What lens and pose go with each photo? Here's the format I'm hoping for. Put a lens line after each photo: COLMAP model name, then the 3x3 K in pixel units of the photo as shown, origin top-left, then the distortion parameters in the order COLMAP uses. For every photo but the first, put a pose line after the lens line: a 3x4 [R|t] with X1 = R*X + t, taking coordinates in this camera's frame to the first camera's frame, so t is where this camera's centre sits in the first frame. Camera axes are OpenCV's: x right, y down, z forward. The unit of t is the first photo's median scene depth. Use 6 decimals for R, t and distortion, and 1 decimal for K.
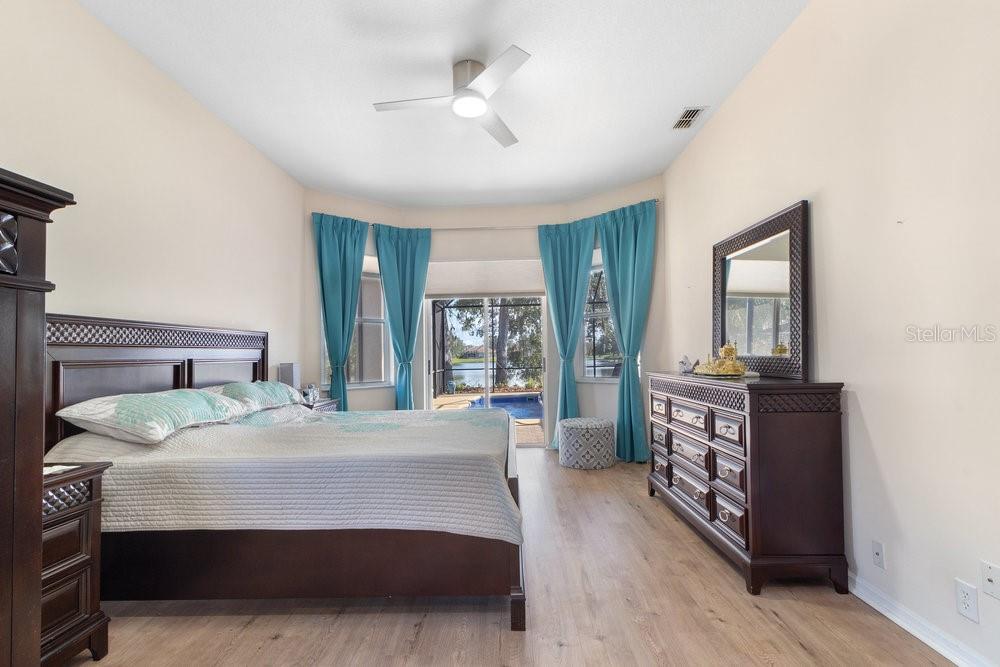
lens RADIAL K [[460.3, 0, 499.7], [0, 460.3, 339.7], [0, 0, 1]] dist [0.001672, -0.000611]
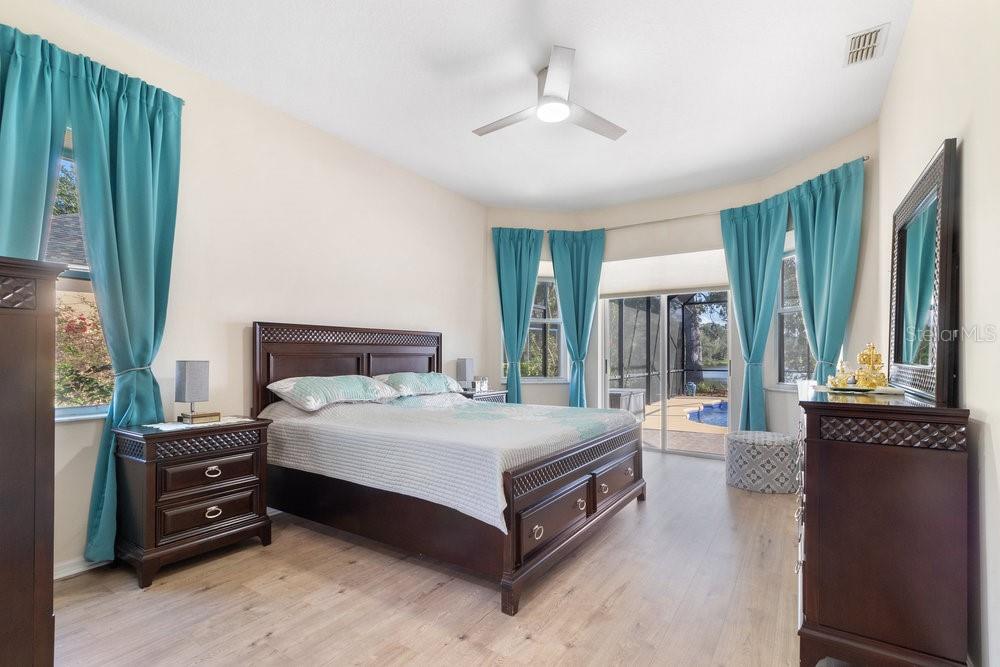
lens RADIAL K [[460.3, 0, 526.8], [0, 460.3, 351.7], [0, 0, 1]] dist [0.001672, -0.000611]
pose [[0.861083, 0.019706, -0.508083, 0.254959], [-0.004258, 0.999493, 0.031549, -0.004398], [0.508447, -0.025003, 0.860730, 0.049793]]
